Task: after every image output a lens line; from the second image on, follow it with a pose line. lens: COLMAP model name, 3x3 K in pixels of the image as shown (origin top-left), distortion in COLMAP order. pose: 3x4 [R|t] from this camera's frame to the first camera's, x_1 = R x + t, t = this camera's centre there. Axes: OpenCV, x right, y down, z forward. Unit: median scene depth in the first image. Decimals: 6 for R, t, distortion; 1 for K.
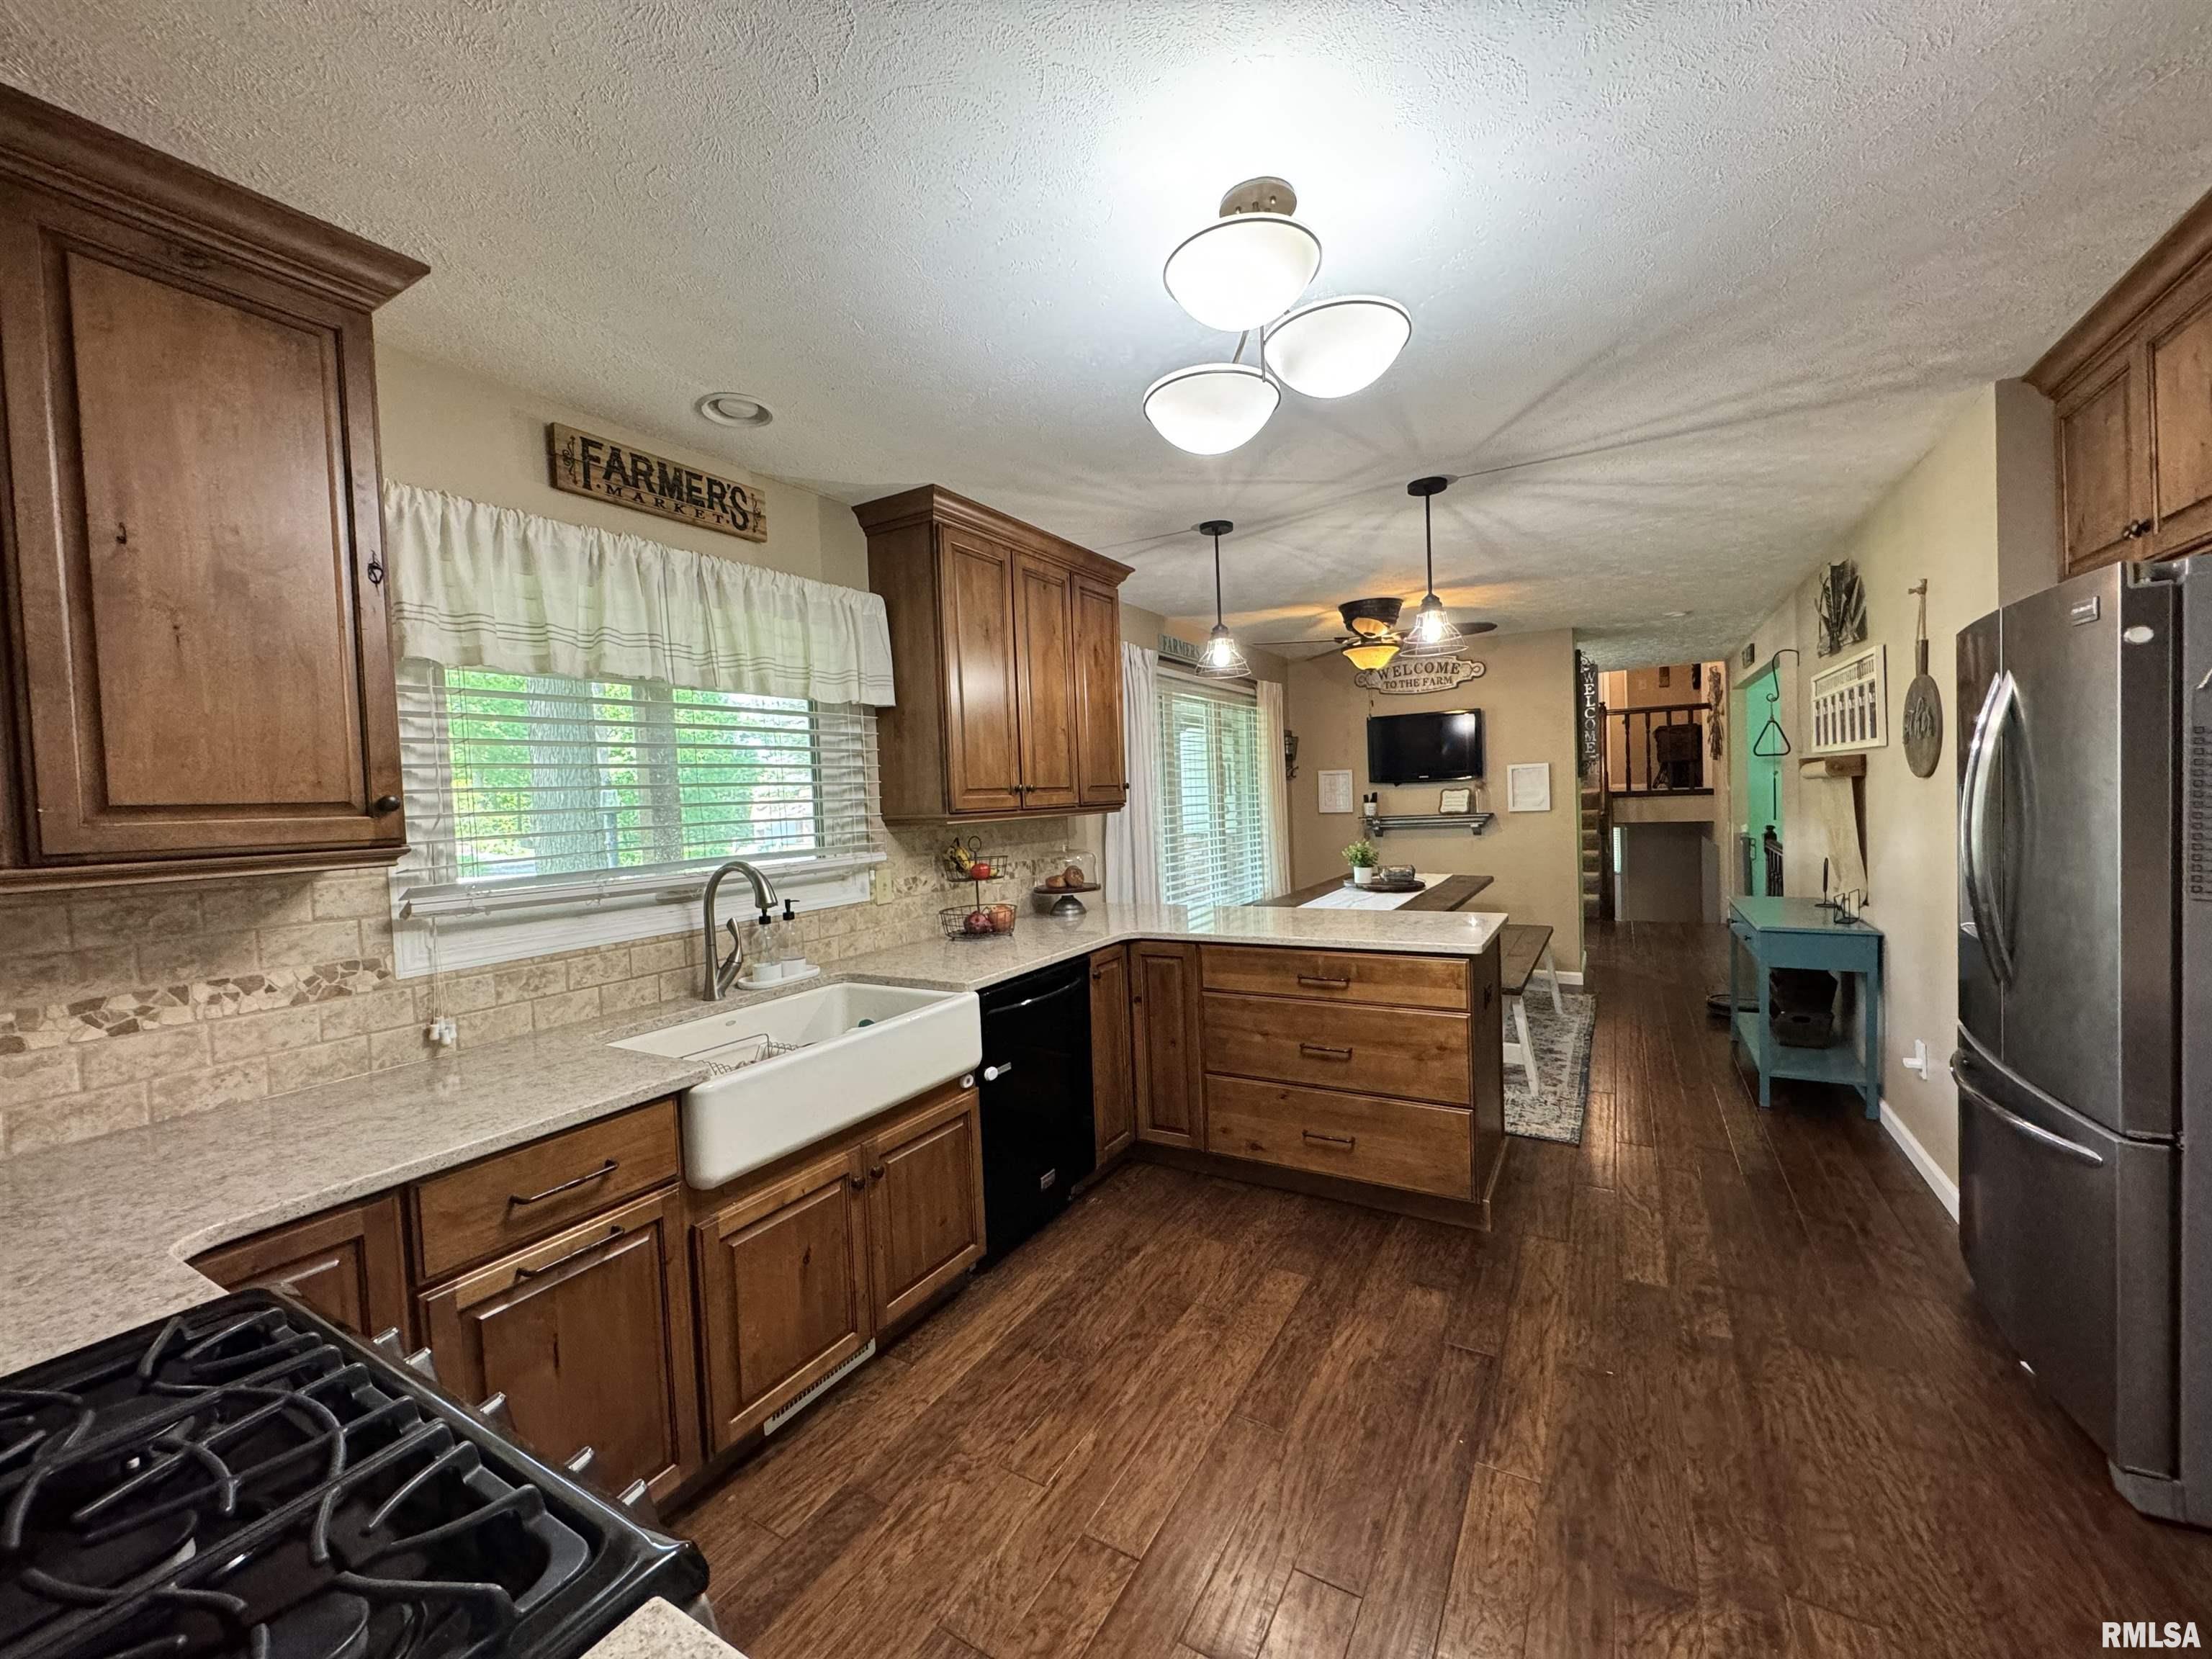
lens RADIAL K [[879.8, 0, 1106.2], [0, 879.8, 828.7], [0, 0, 1]] dist [-0.000785, -0.000213]
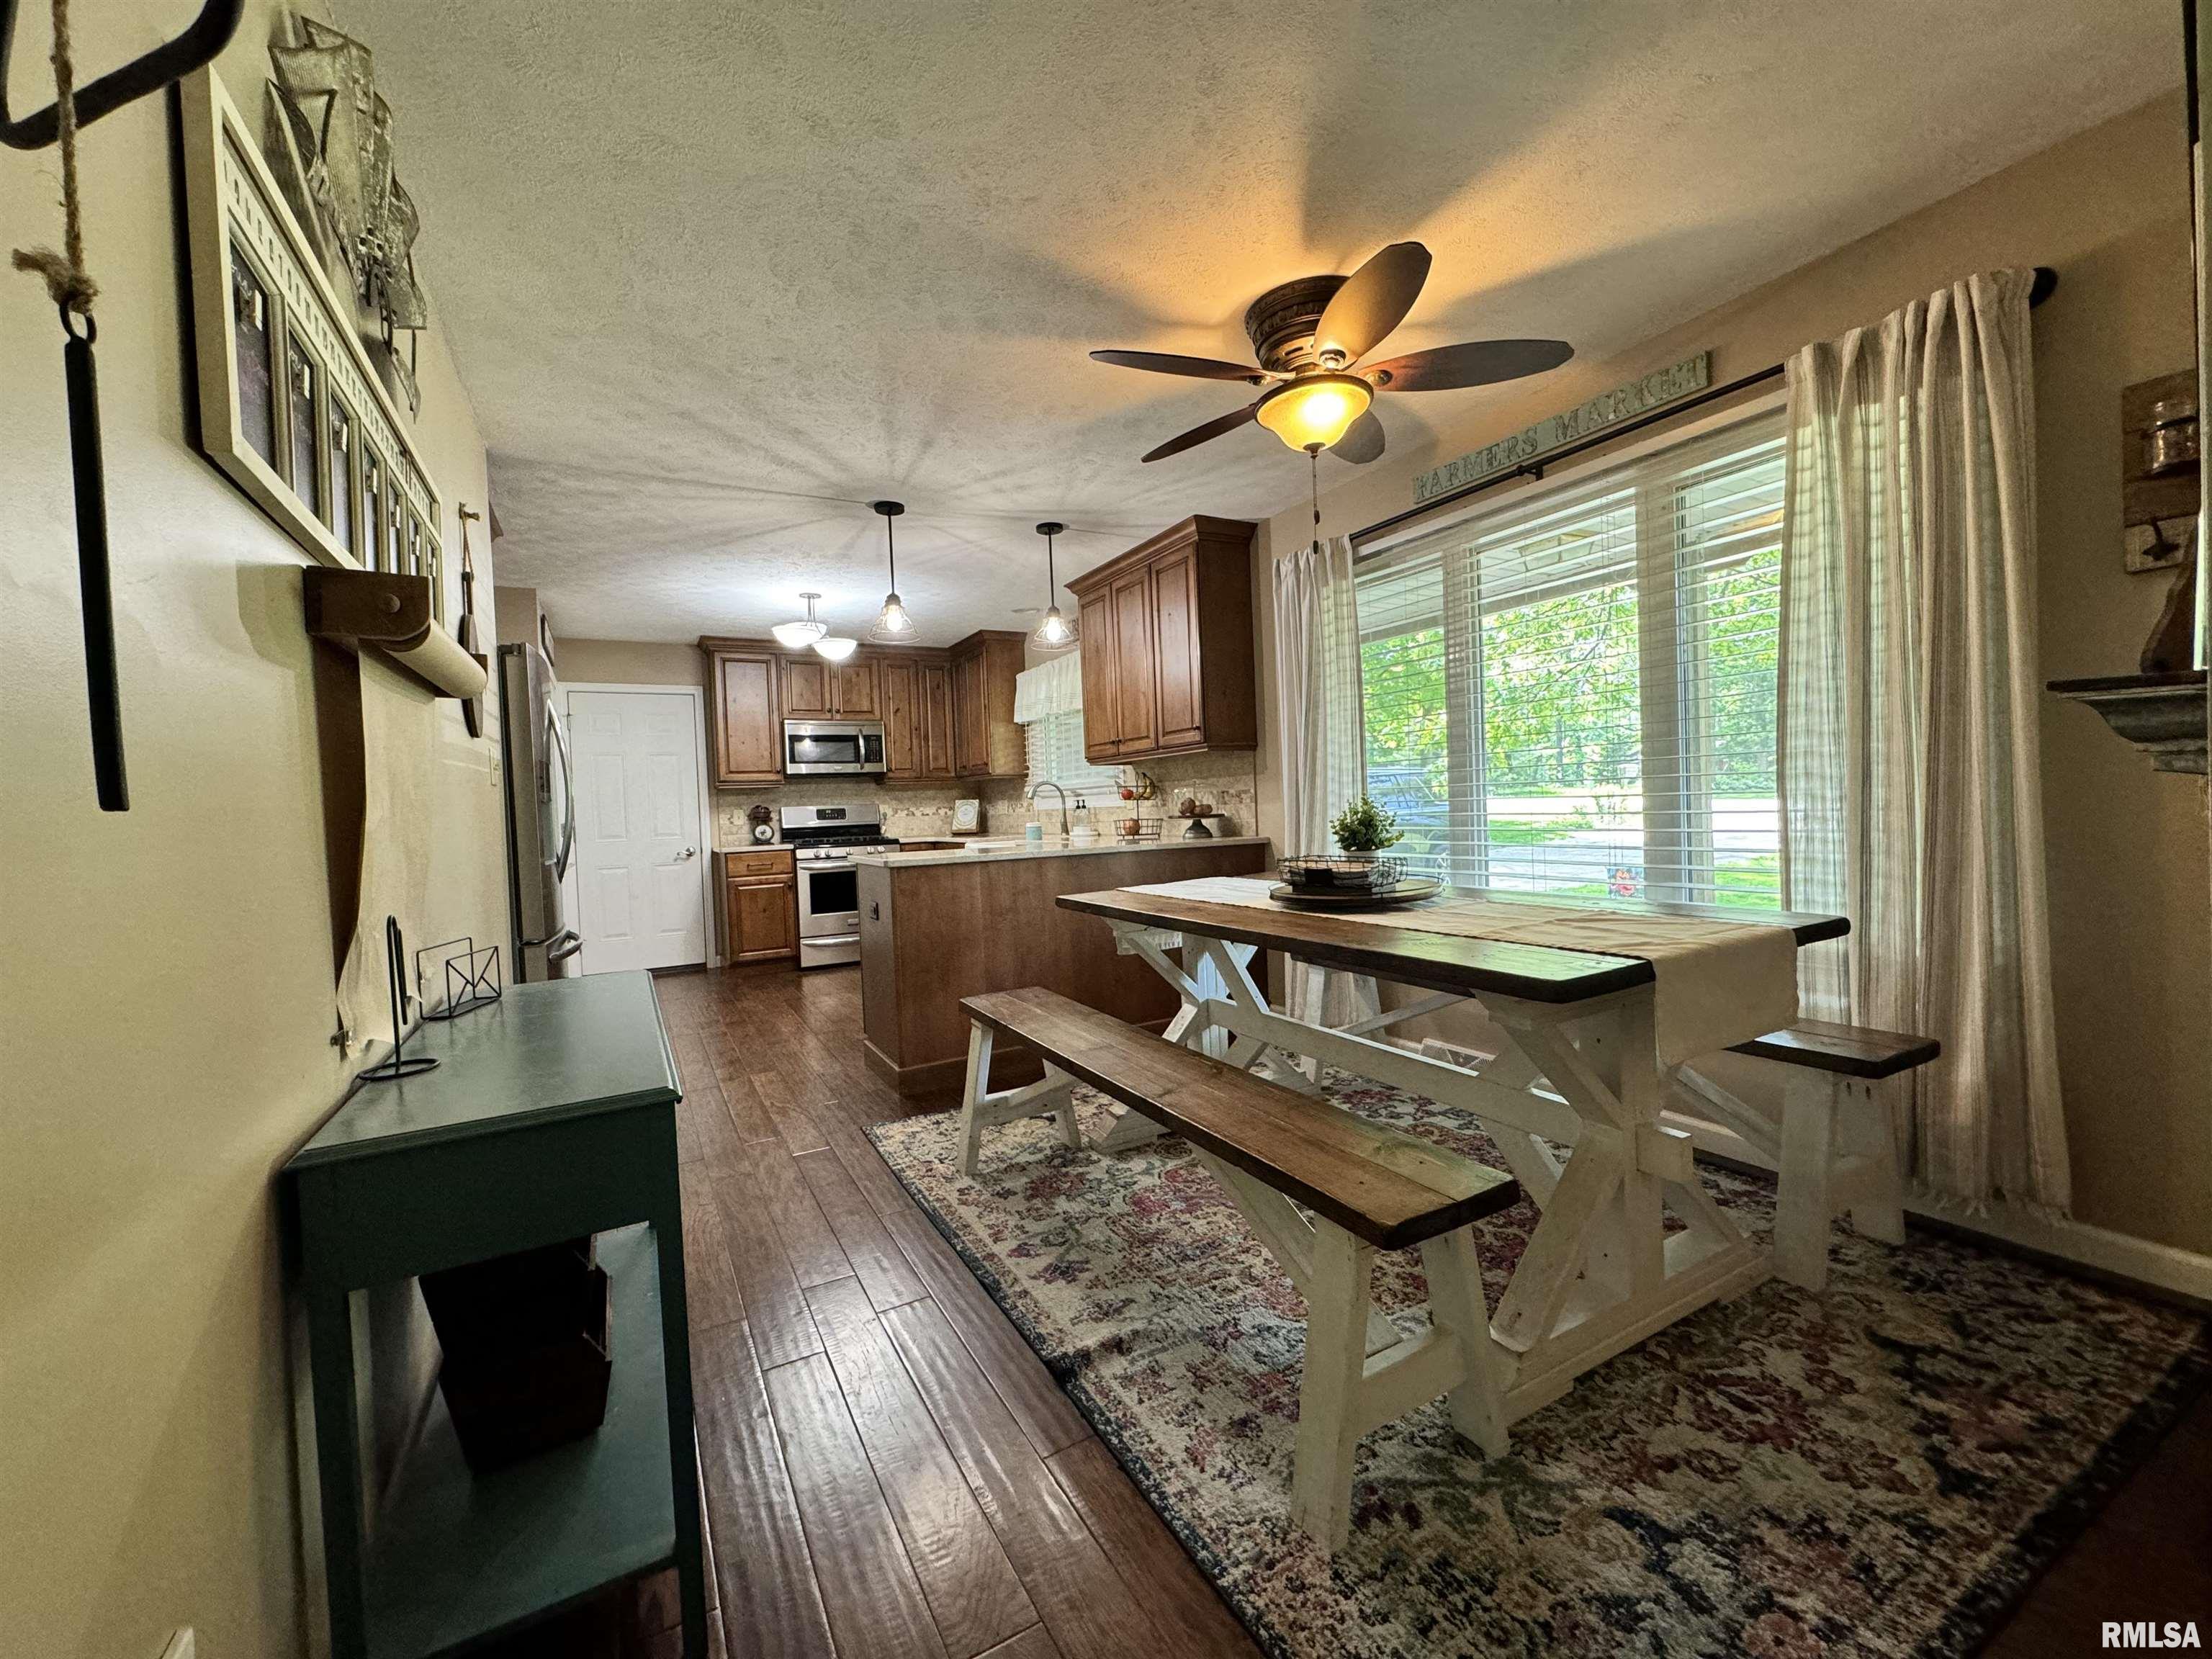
lens RADIAL K [[879.8, 0, 1103.0], [0, 879.8, 826.9], [0, 0, 1]] dist [-0.000785, -0.000213]
pose [[-0.511899, 0.085613, -0.854769, 0.781113], [0.033195, 0.996250, 0.079904, -0.013171], [0.858404, 0.012529, -0.512821, 1.127214]]
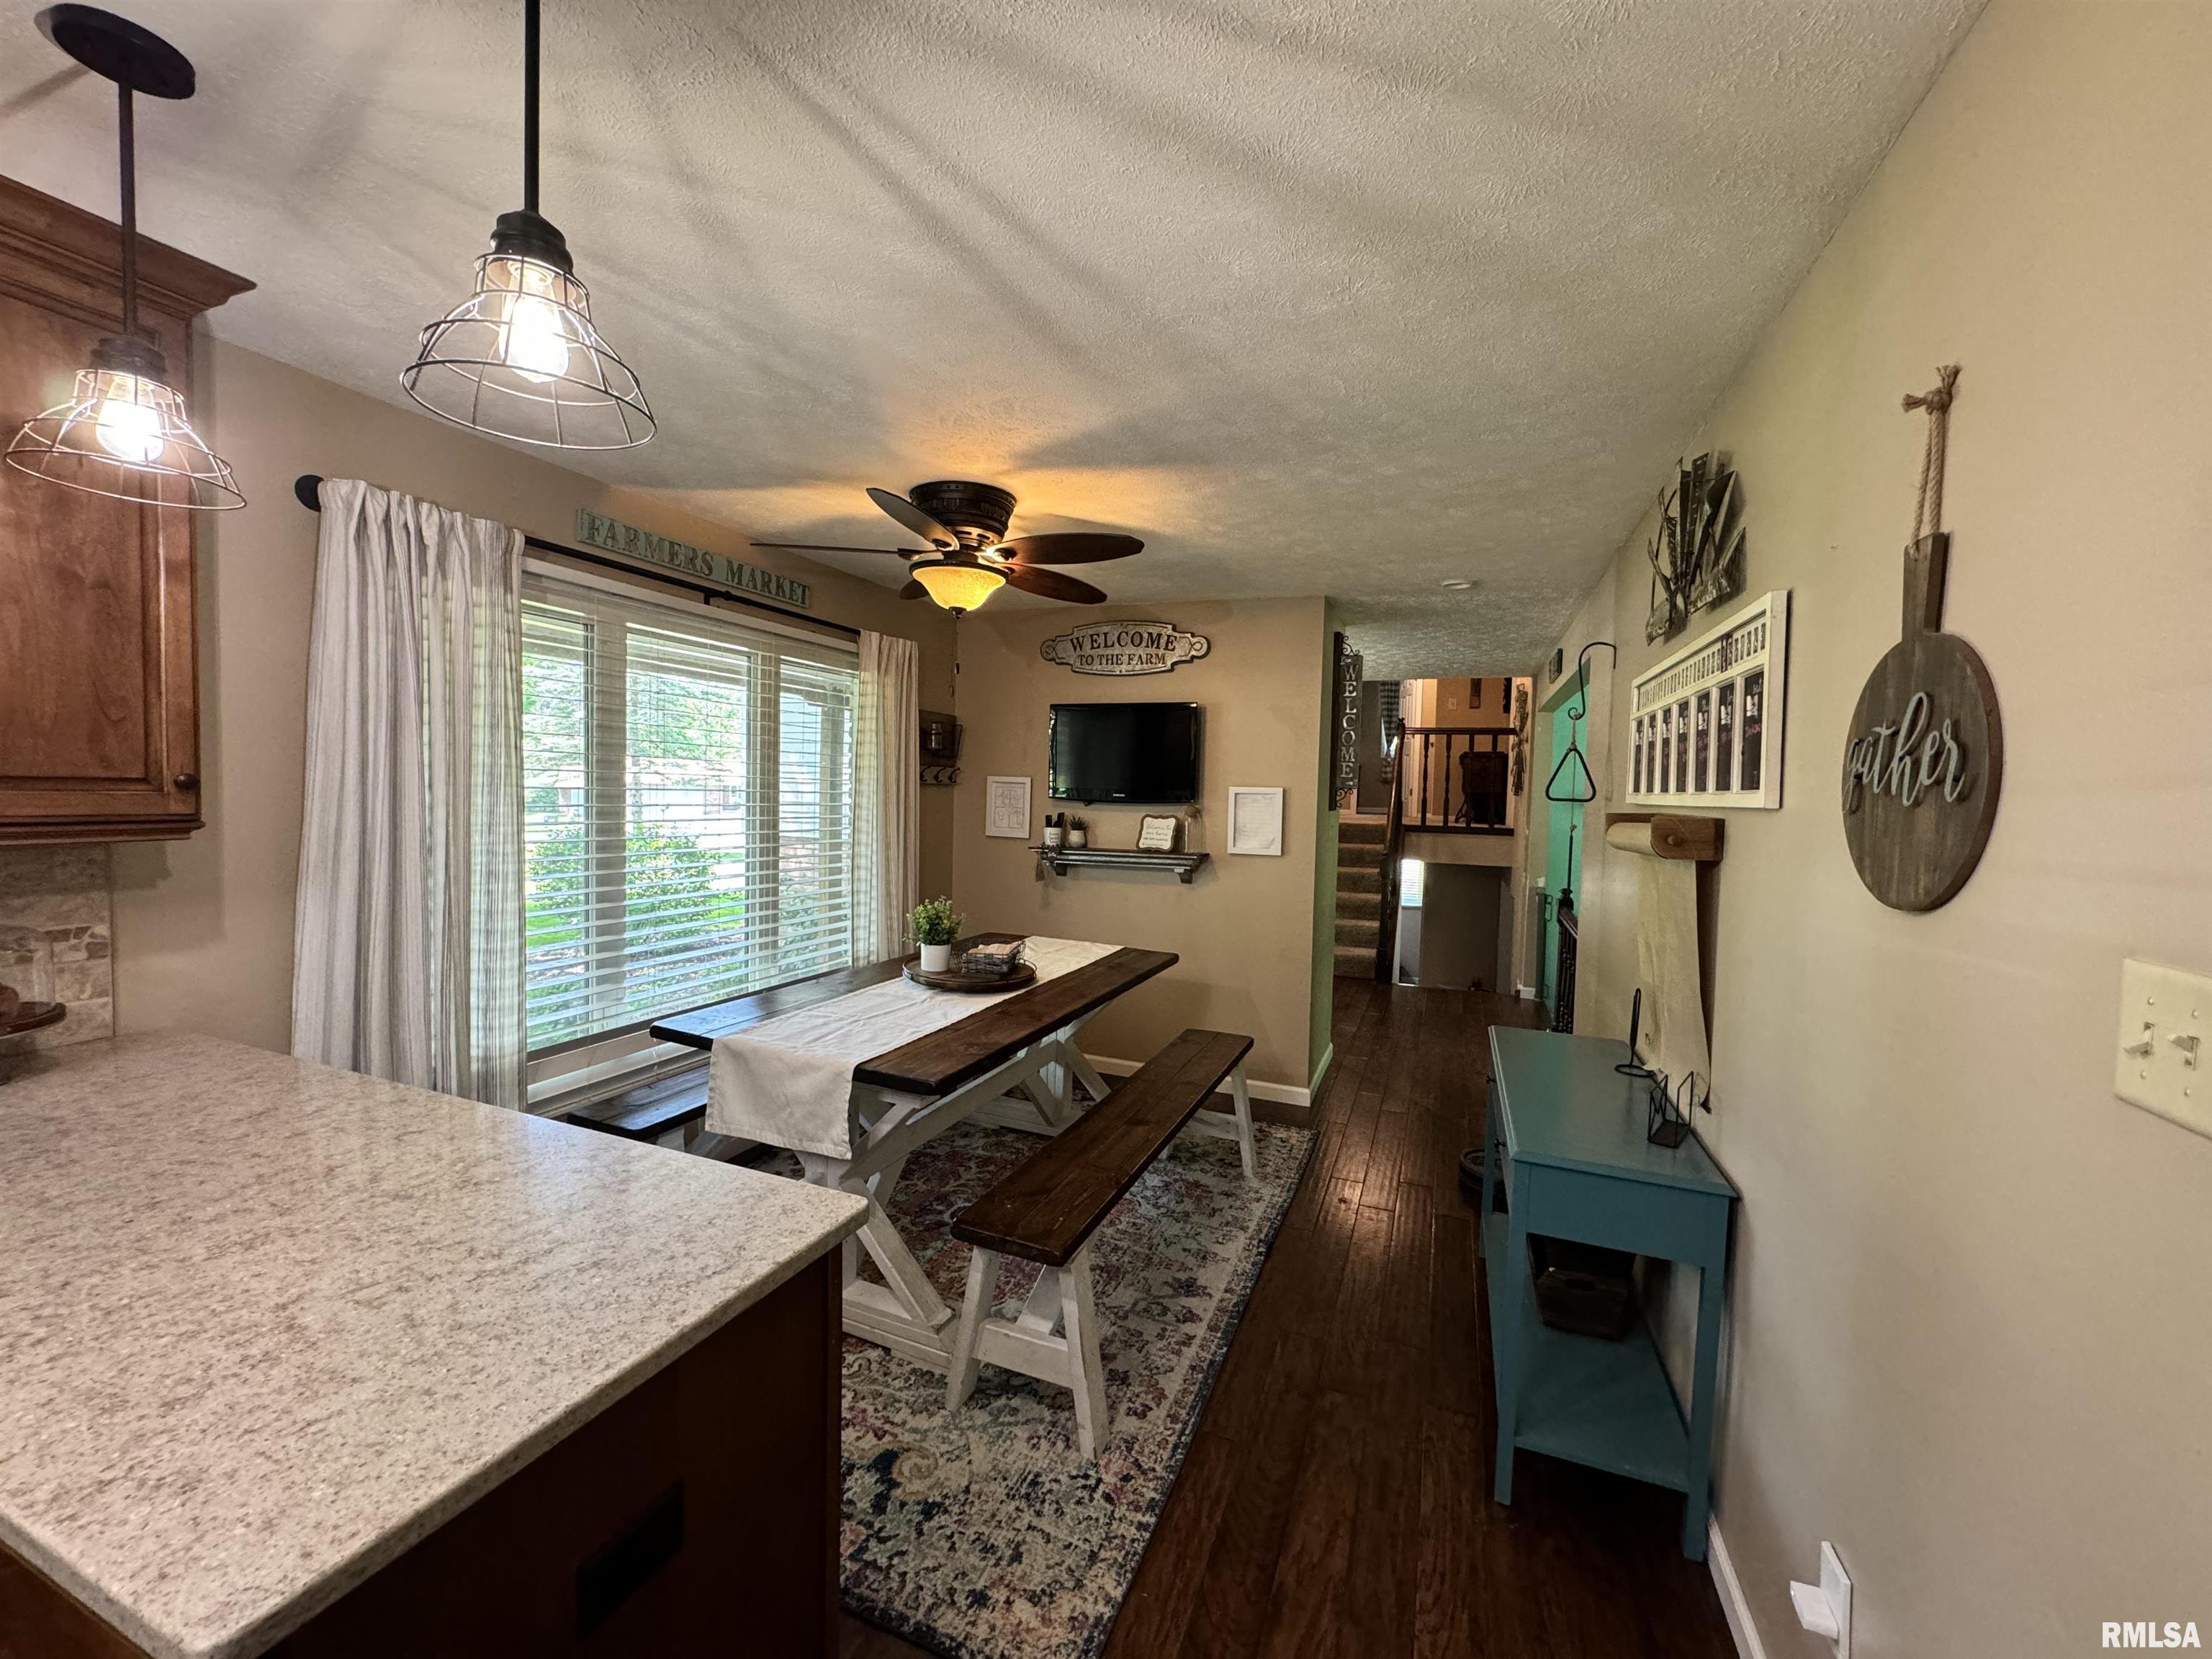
lens RADIAL K [[879.8, 0, 1104.5], [0, 879.8, 826.2], [0, 0, 1]] dist [-0.000785, -0.000213]
pose [[0.986741, 0.061237, 0.150308, 0.310290], [-0.061803, 0.998088, -0.000910, -0.041687], [-0.150076, -0.008391, 0.988639, 0.394760]]
